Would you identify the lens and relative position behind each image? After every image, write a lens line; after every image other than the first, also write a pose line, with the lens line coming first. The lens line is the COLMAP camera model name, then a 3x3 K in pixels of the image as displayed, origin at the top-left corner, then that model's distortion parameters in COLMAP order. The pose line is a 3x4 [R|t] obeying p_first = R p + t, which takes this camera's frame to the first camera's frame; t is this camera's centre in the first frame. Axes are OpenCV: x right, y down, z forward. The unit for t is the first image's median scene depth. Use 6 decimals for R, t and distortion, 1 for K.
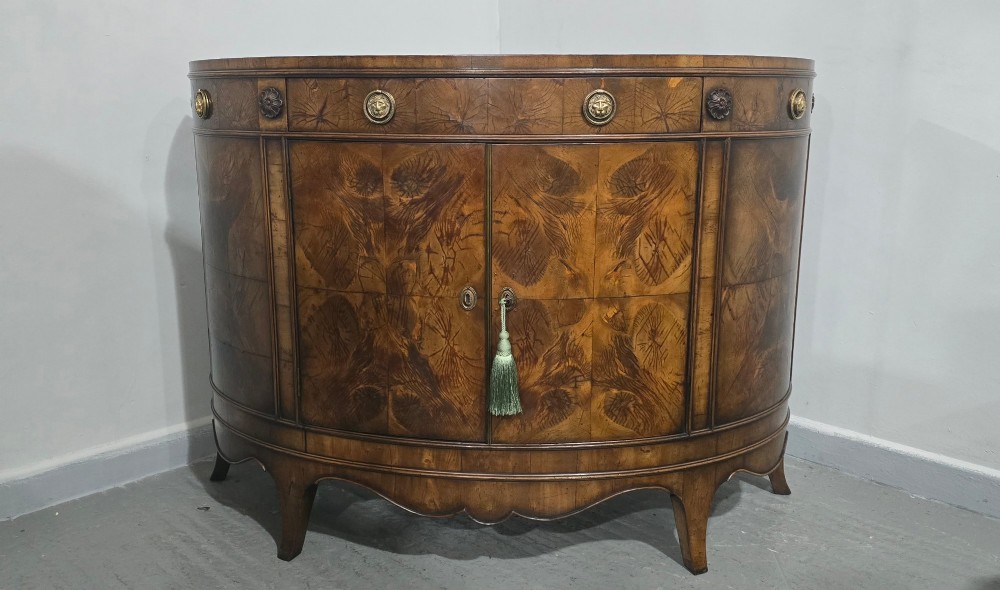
lens RADIAL K [[874.9, 0, 484.1], [0, 874.9, 294.0], [0, 0, 1]] dist [0.085644, -0.081001]
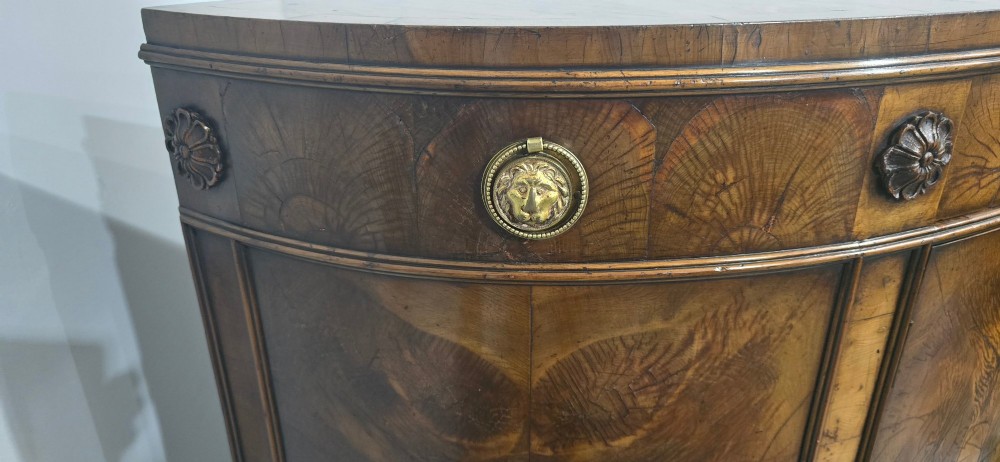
lens RADIAL K [[725.5, 0, 508.4], [0, 725.5, 249.8], [0, 0, 1]] dist [0.046744, -0.051154]
pose [[0.633989, -0.306419, 0.710046, -0.535535], [0.171996, 0.951026, 0.256840, -0.277170], [-0.753973, -0.040709, 0.655642, 0.931882]]
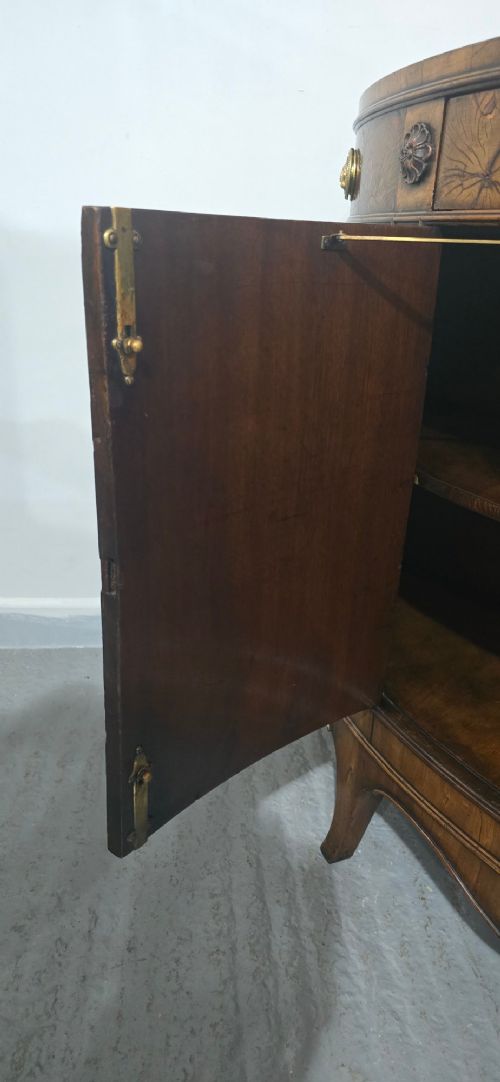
lens RADIAL K [[737.8, 0, 250.2], [0, 737.8, 538.4], [0, 0, 1]] dist [0.033383, -0.031461]
pose [[0.764691, 0.271525, -0.584399, 0.008147], [-0.173114, 0.960115, 0.219570, -0.074321], [0.620709, -0.066735, 0.781196, 0.568330]]
